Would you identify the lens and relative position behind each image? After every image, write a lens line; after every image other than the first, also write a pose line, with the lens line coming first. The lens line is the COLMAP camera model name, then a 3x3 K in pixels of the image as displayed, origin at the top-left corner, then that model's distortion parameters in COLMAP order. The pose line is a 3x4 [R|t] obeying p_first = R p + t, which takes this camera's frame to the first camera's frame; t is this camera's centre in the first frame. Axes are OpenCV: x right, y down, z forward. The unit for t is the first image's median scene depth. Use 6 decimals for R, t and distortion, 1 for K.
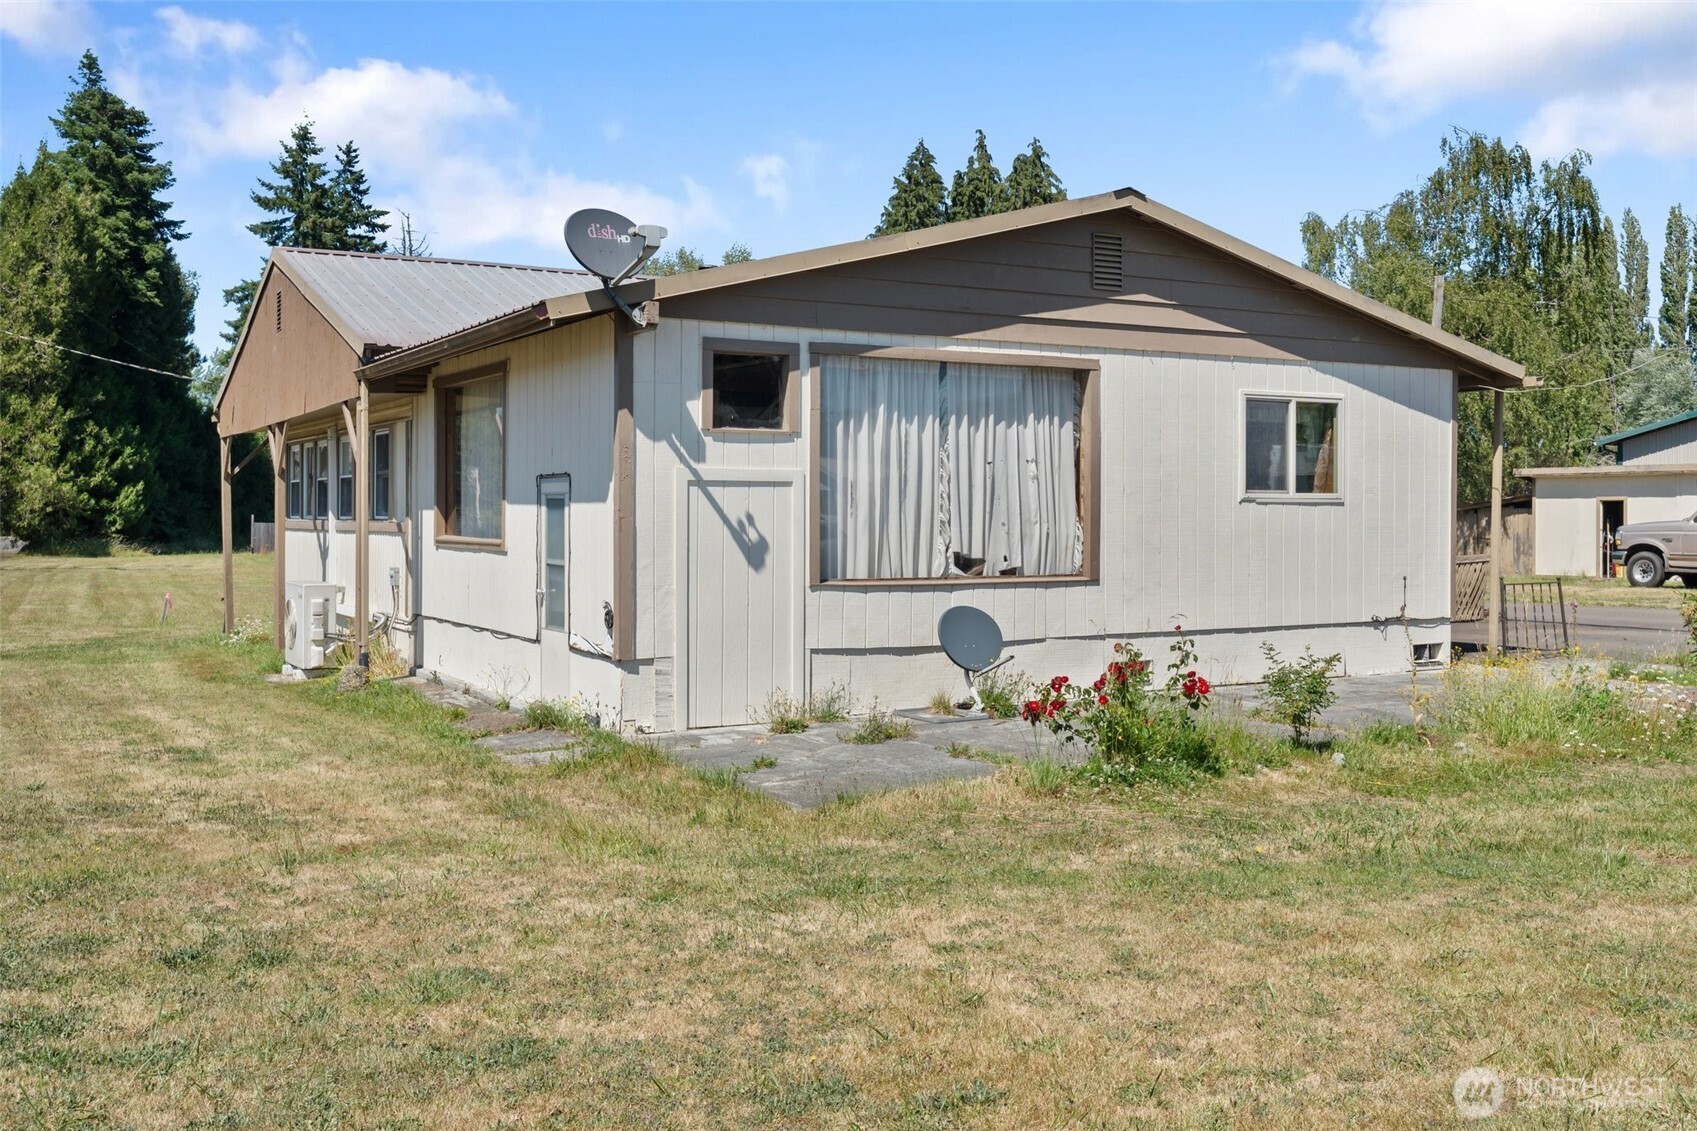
lens RADIAL K [[1621.5, 0, 848.1], [0, 1621.5, 561.6], [0, 0, 1]] dist [-0.055628, 0.000000]
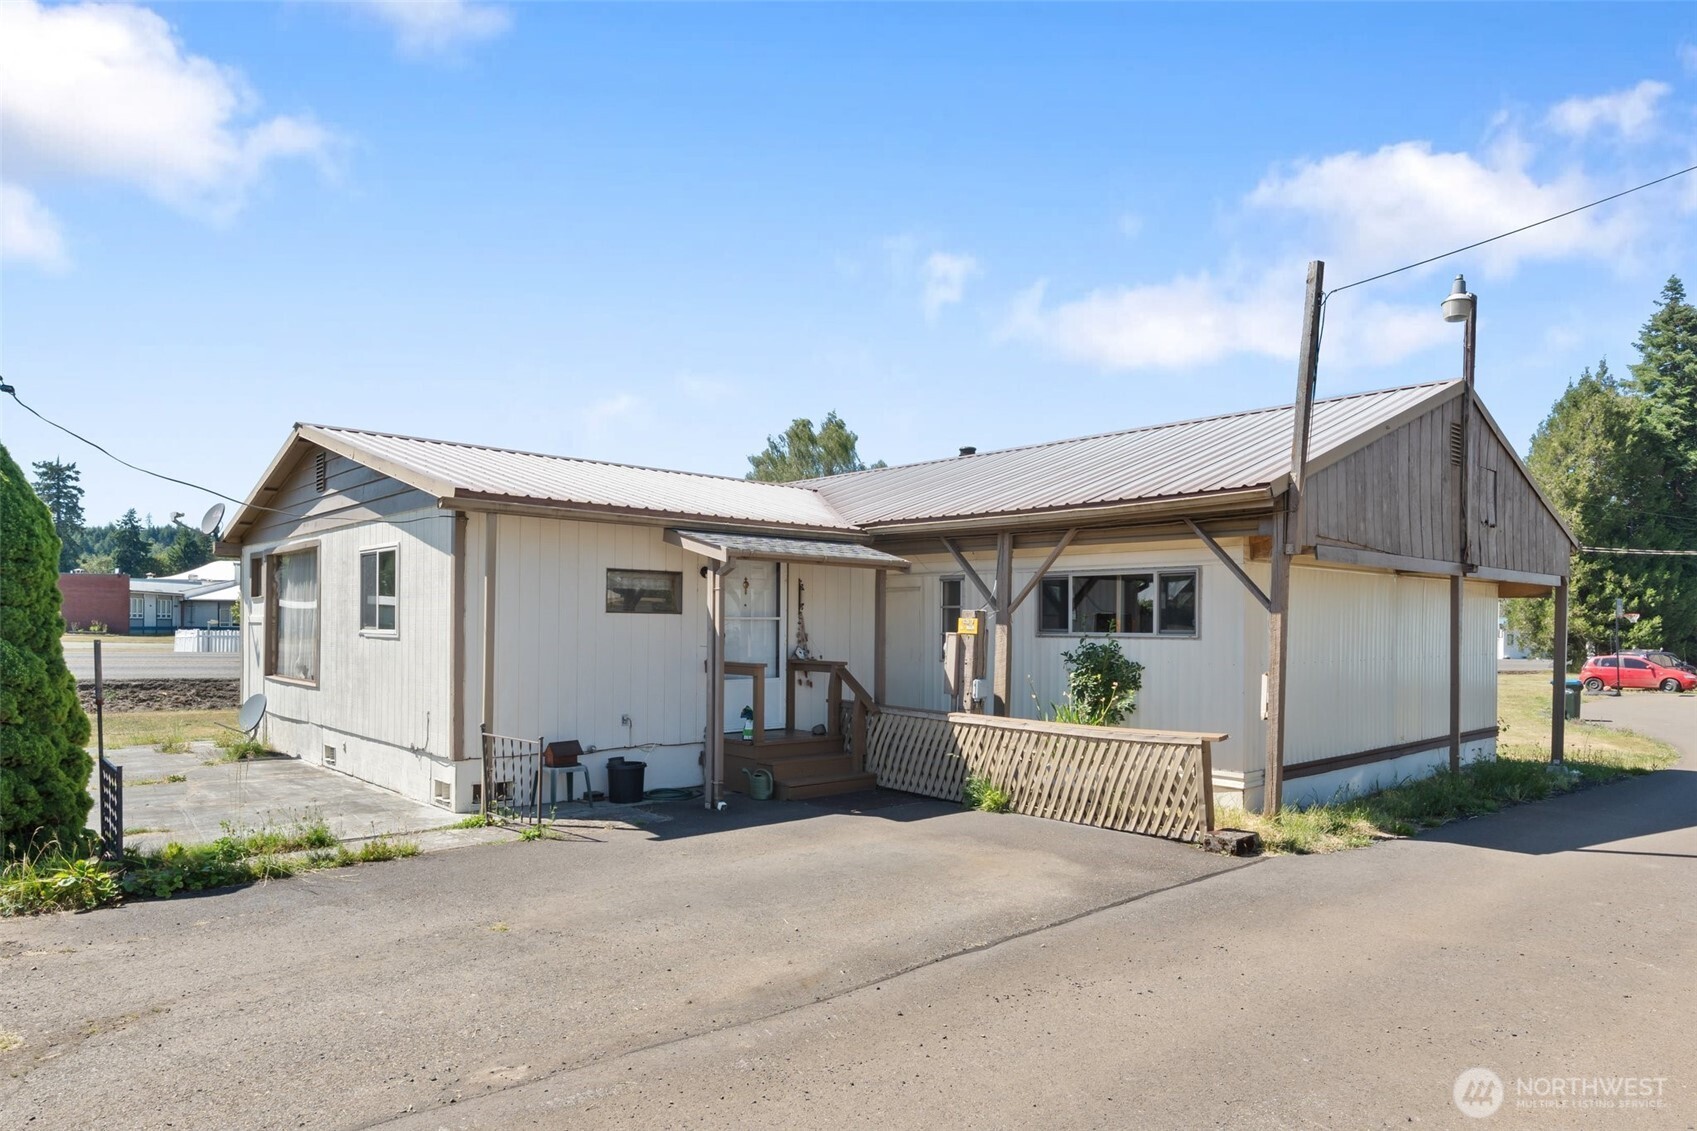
lens RADIAL K [[1026.4, 0, 834.5], [0, 1026.4, 637.6], [0, 0, 1]] dist [-0.001949, -0.000452]
pose [[0.211826, -0.000922, -0.977307, 0.202842], [-0.031674, 0.999468, -0.007808, -0.007220], [0.976794, 0.032609, 0.211684, 0.214670]]
